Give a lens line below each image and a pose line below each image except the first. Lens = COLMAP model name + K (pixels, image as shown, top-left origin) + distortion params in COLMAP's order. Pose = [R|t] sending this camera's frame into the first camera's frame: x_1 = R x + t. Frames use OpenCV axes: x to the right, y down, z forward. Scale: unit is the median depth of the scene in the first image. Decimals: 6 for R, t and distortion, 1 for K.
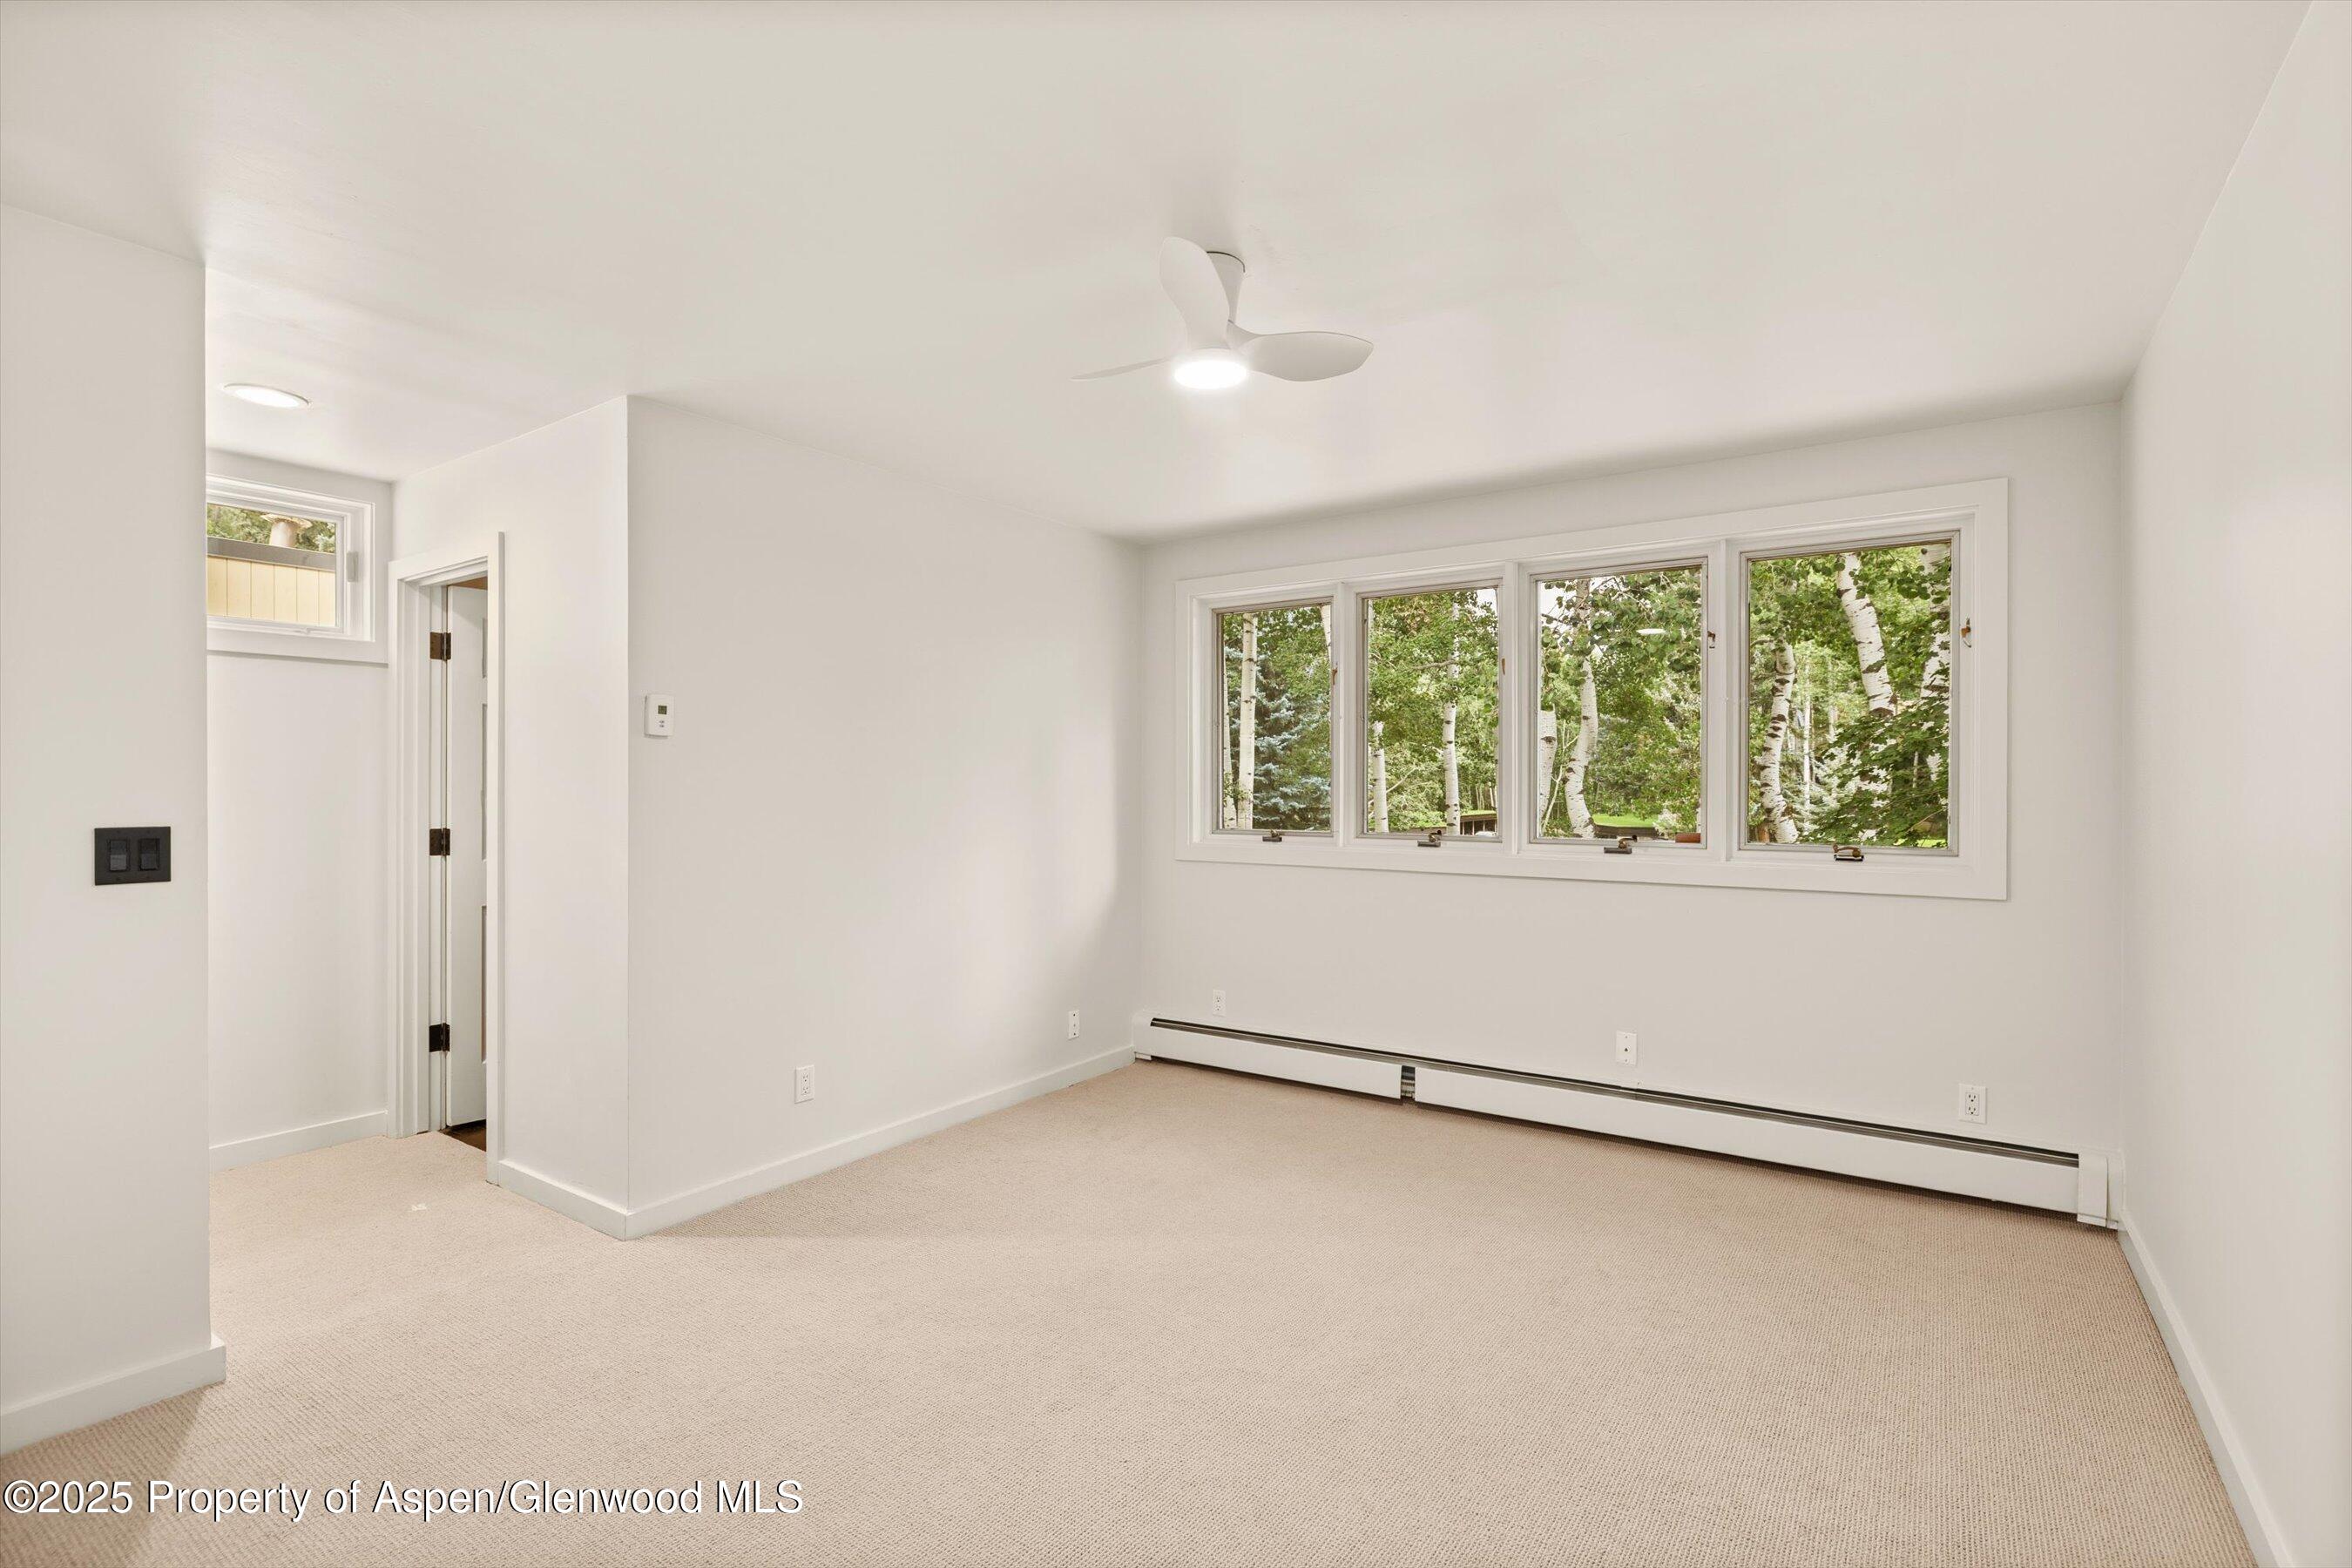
lens RADIAL K [[1089.0, 0, 1184.7], [0, 1089.0, 782.7], [0, 0, 1]] dist [0.002117, 0.000669]
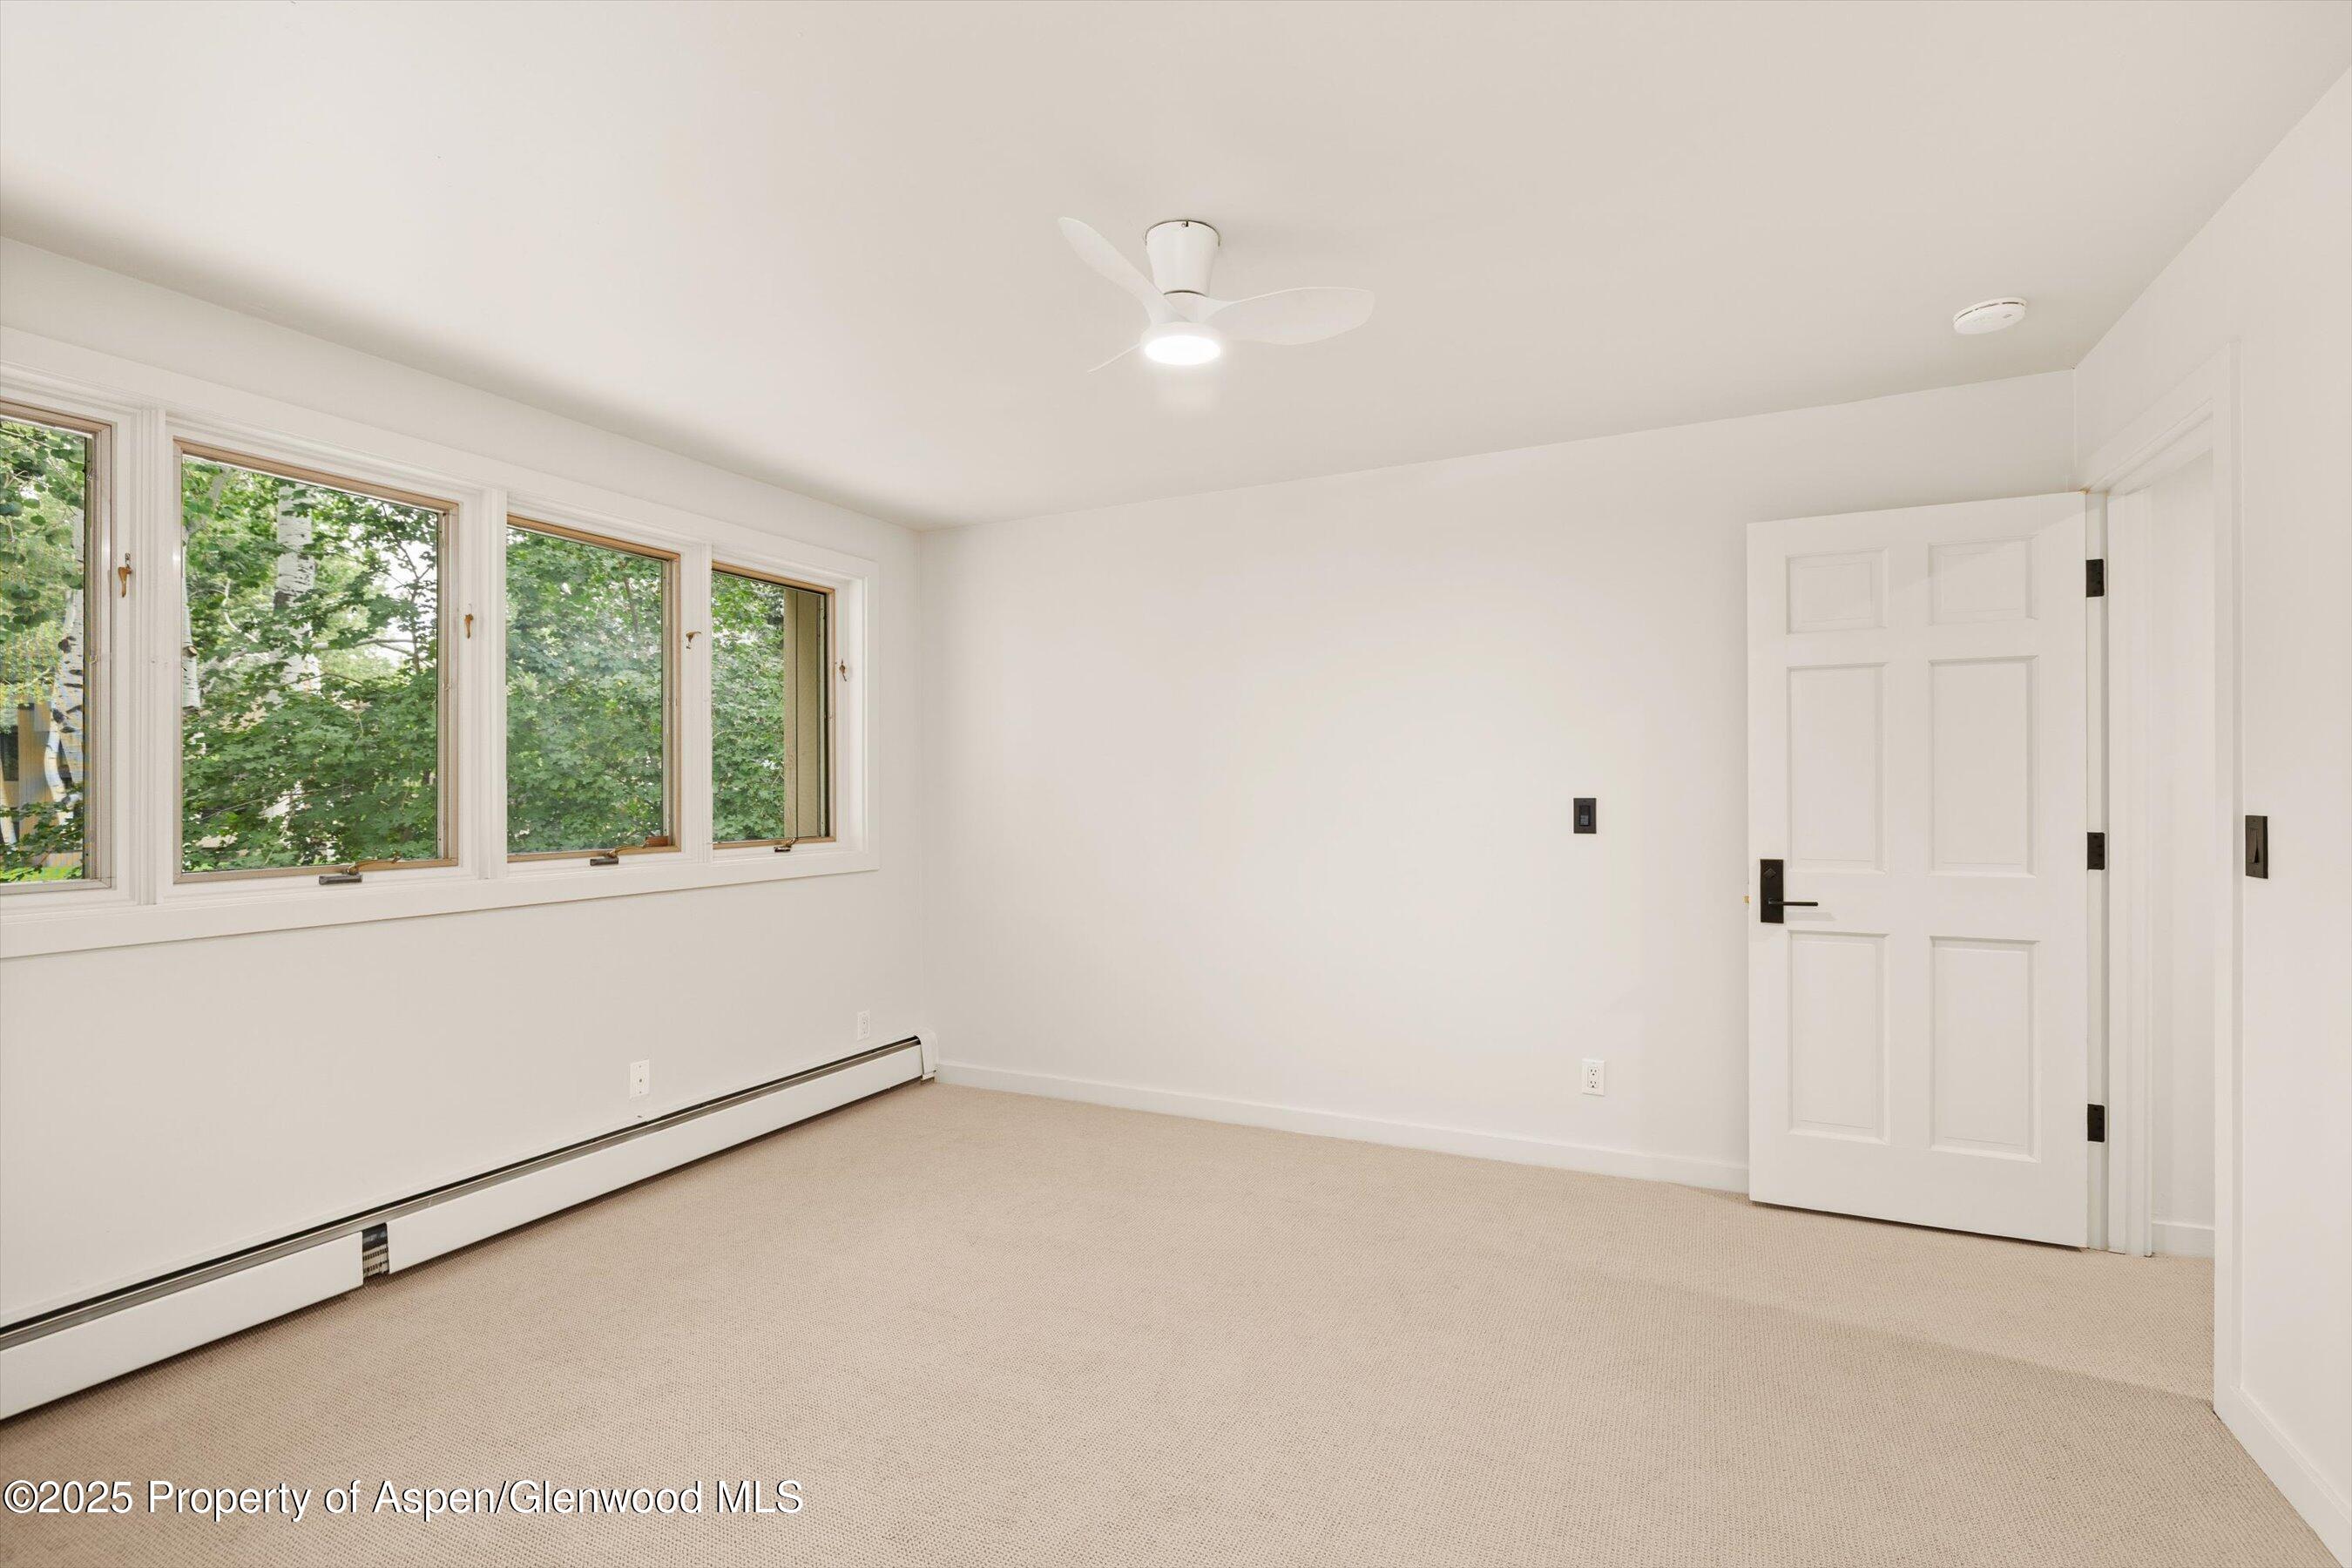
lens RADIAL K [[1089.0, 0, 1184.7], [0, 1089.0, 782.7], [0, 0, 1]] dist [0.002117, 0.000669]
pose [[-0.128941, 0.002258, 0.991650, -0.532666], [0.009429, 0.999955, -0.001051, 0.007779], [-0.991607, 0.009214, -0.128957, 0.670900]]
